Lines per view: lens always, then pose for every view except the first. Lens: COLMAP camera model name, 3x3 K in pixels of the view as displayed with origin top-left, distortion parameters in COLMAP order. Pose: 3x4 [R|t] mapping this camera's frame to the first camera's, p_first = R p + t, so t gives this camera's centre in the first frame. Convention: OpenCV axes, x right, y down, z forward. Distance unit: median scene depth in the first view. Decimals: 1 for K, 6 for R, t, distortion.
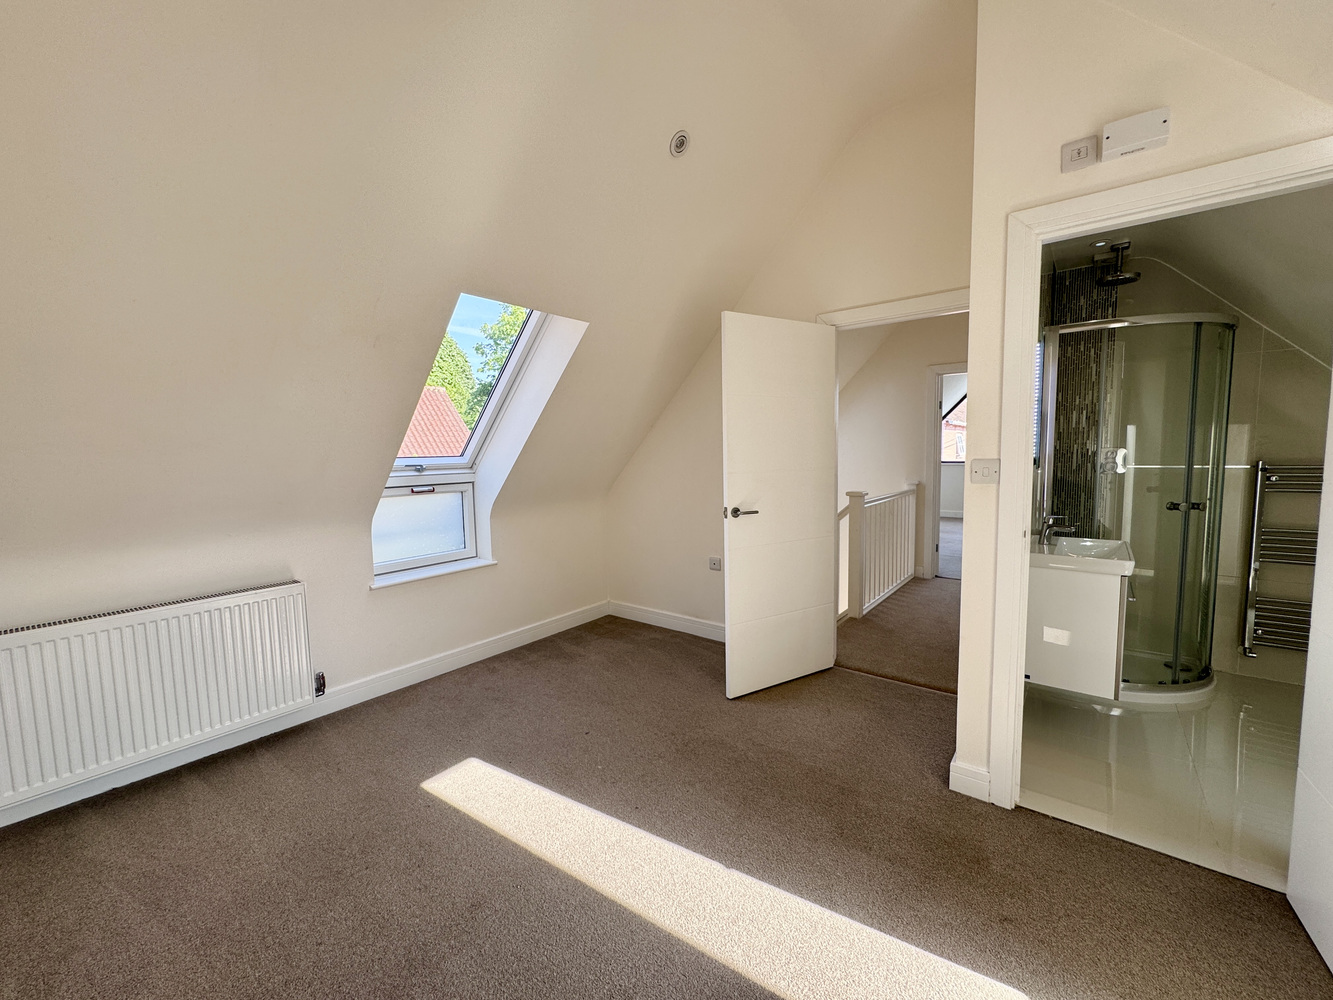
lens RADIAL K [[537.4, 0, 668.6], [0, 537.4, 496.7], [0, 0, 1]] dist [-0.001905, -0.000060]
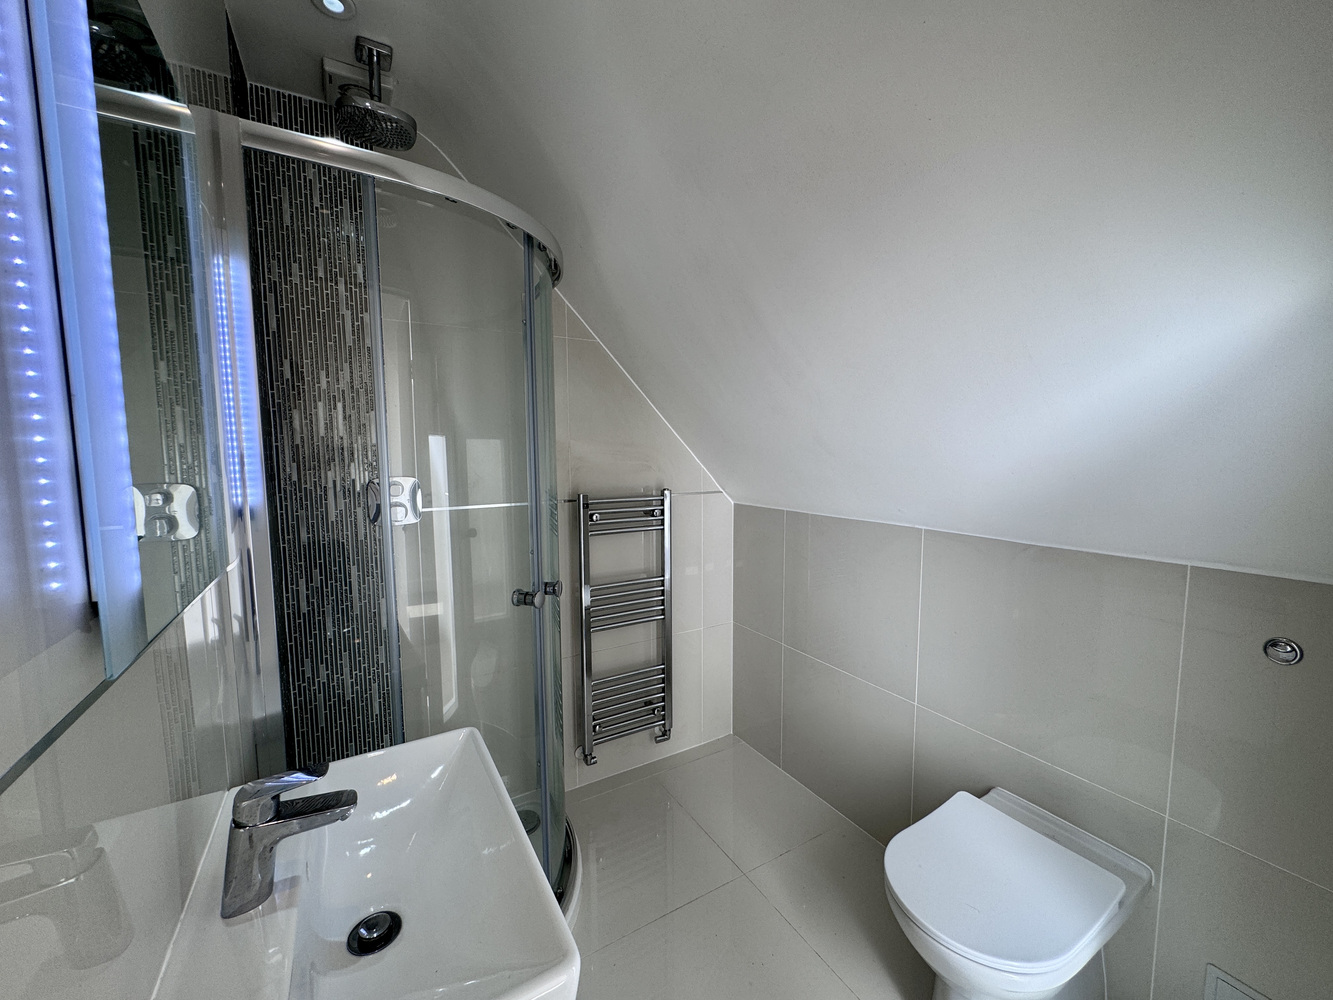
lens RADIAL K [[537.4, 0, 668.6], [0, 537.4, 496.7], [0, 0, 1]] dist [-0.001905, -0.000060]
pose [[0.359159, -0.067663, 0.930820, 0.438327], [0.081929, 0.995804, 0.040775, -0.072921], [-0.929673, 0.061616, 0.363196, 0.570889]]
